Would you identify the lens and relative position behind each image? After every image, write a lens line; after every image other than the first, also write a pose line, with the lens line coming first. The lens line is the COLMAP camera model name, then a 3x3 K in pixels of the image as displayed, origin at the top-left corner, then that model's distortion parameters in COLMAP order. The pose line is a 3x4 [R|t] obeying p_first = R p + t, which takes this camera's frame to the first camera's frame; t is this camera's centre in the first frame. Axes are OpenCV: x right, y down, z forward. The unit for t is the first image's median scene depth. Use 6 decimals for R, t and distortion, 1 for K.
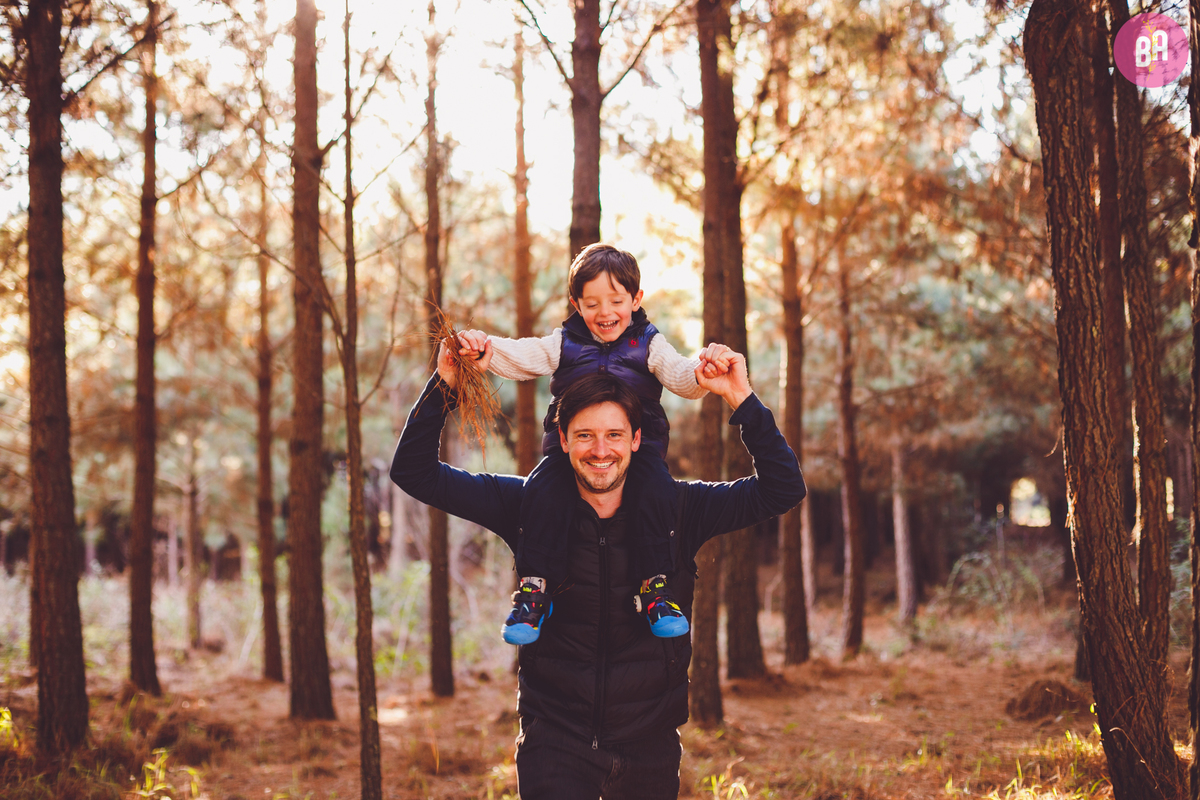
lens RADIAL K [[1821.5, 0, 596.0], [0, 1821.5, 404.3], [0, 0, 1]] dist [-0.130075, 0.060205]
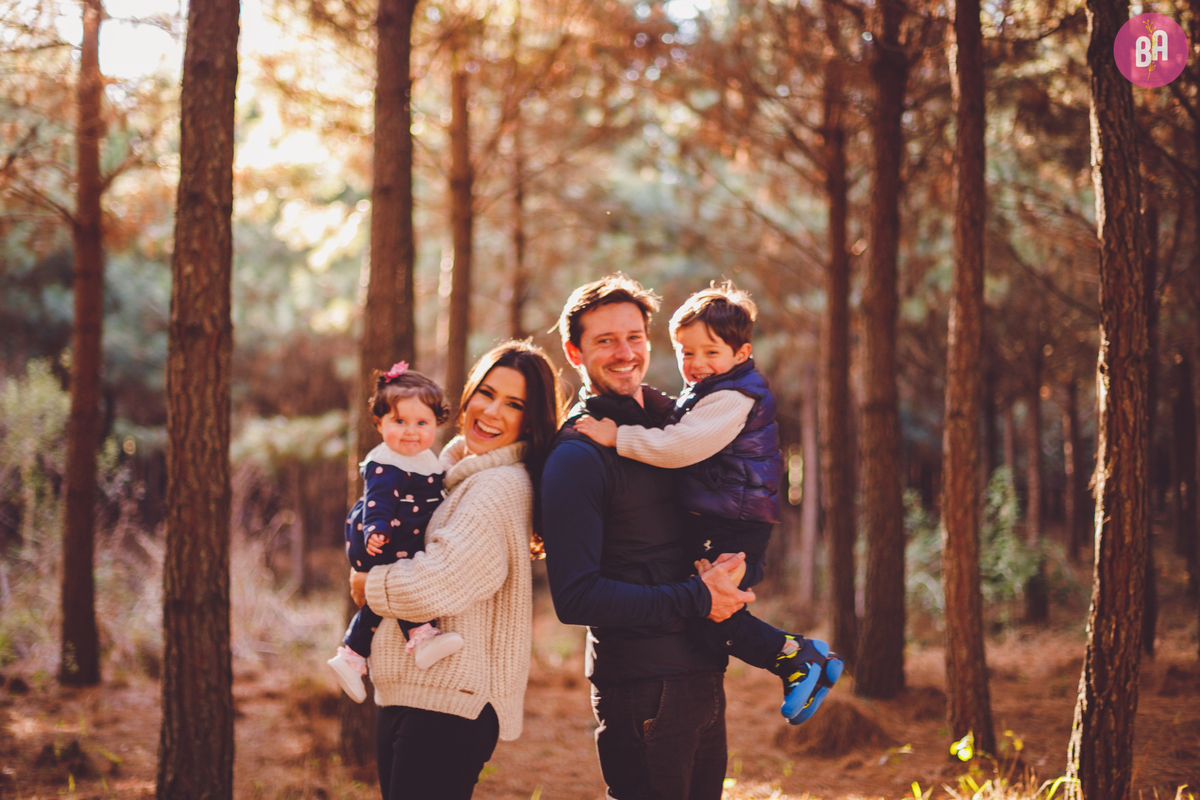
lens RADIAL K [[1926.4, 0, 597.3], [0, 1926.4, 401.3], [0, 0, 1]] dist [-0.089040, -0.009116]
pose [[0.973273, 0.031426, 0.227493, -0.014089], [-0.034104, 0.999387, 0.007849, 0.024739], [-0.227107, -0.015398, 0.973748, 0.219738]]
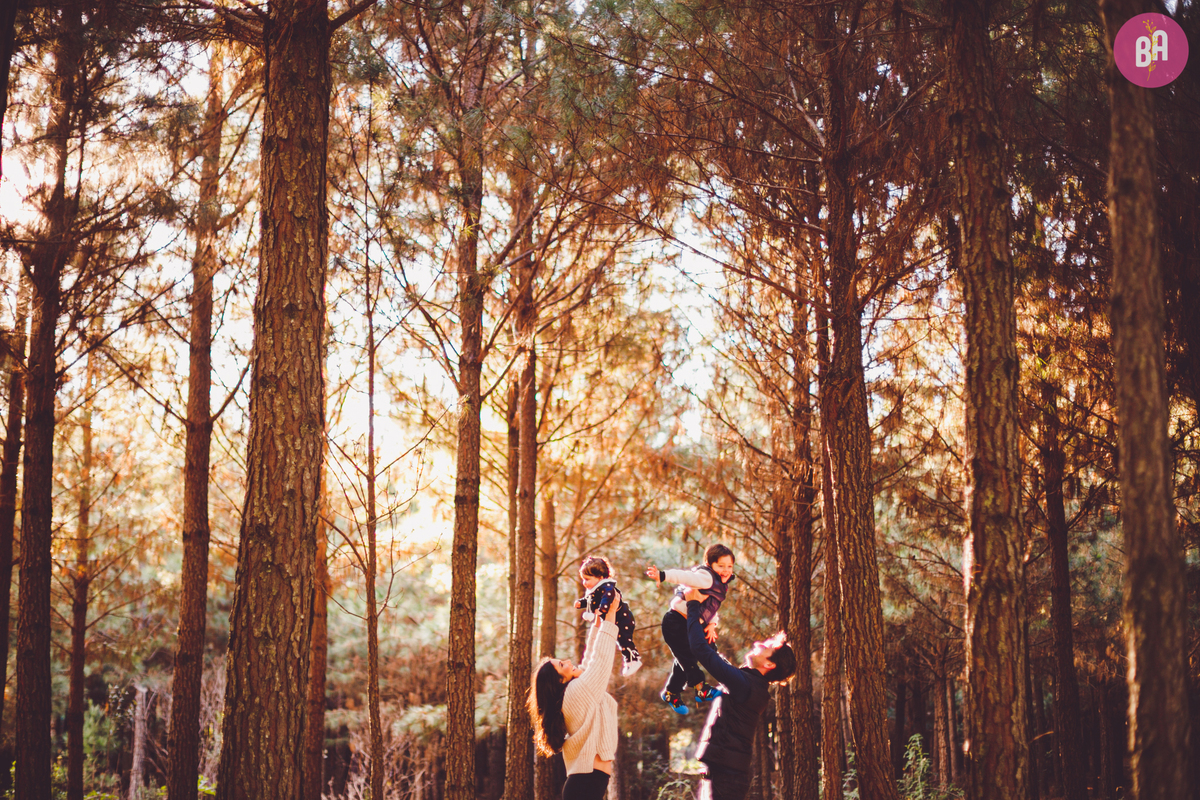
lens RADIAL K [[1957.1, 0, 599.3], [0, 1957.1, 399.0], [0, 0, 1]] dist [-0.110765, 0.069635]
pose [[0.976599, 0.053433, 0.208327, -0.131787], [-0.024975, 0.990268, -0.136912, 0.016738], [-0.213615, 0.128505, 0.968429, -0.260851]]
